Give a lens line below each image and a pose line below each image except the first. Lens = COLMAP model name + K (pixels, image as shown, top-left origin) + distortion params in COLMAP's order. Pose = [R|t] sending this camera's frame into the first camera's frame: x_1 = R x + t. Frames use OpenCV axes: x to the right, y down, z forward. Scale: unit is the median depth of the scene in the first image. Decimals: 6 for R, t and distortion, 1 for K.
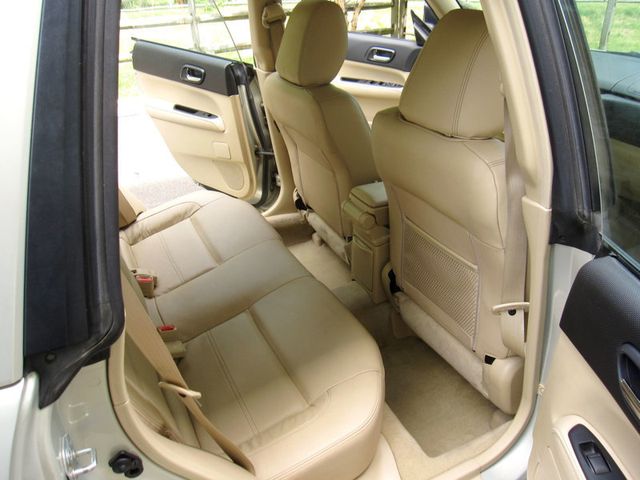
lens RADIAL K [[543.3, 0, 320.0], [0, 543.3, 240.0], [0, 0, 1]] dist [-0.039773, 0.003736]
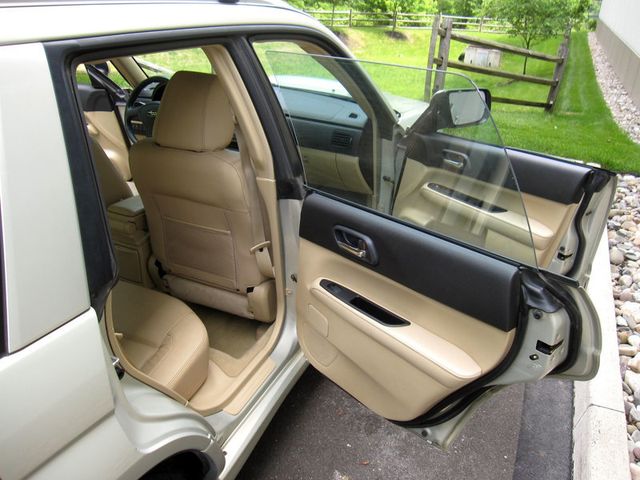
lens RADIAL K [[543.3, 0, 320.0], [0, 543.3, 240.0], [0, 0, 1]] dist [-0.039773, 0.003736]
pose [[0.779982, -0.237180, 0.579114, -0.437258], [0.260272, 0.964511, 0.044474, 0.074574], [-0.569110, 0.116038, 0.814033, -0.434224]]
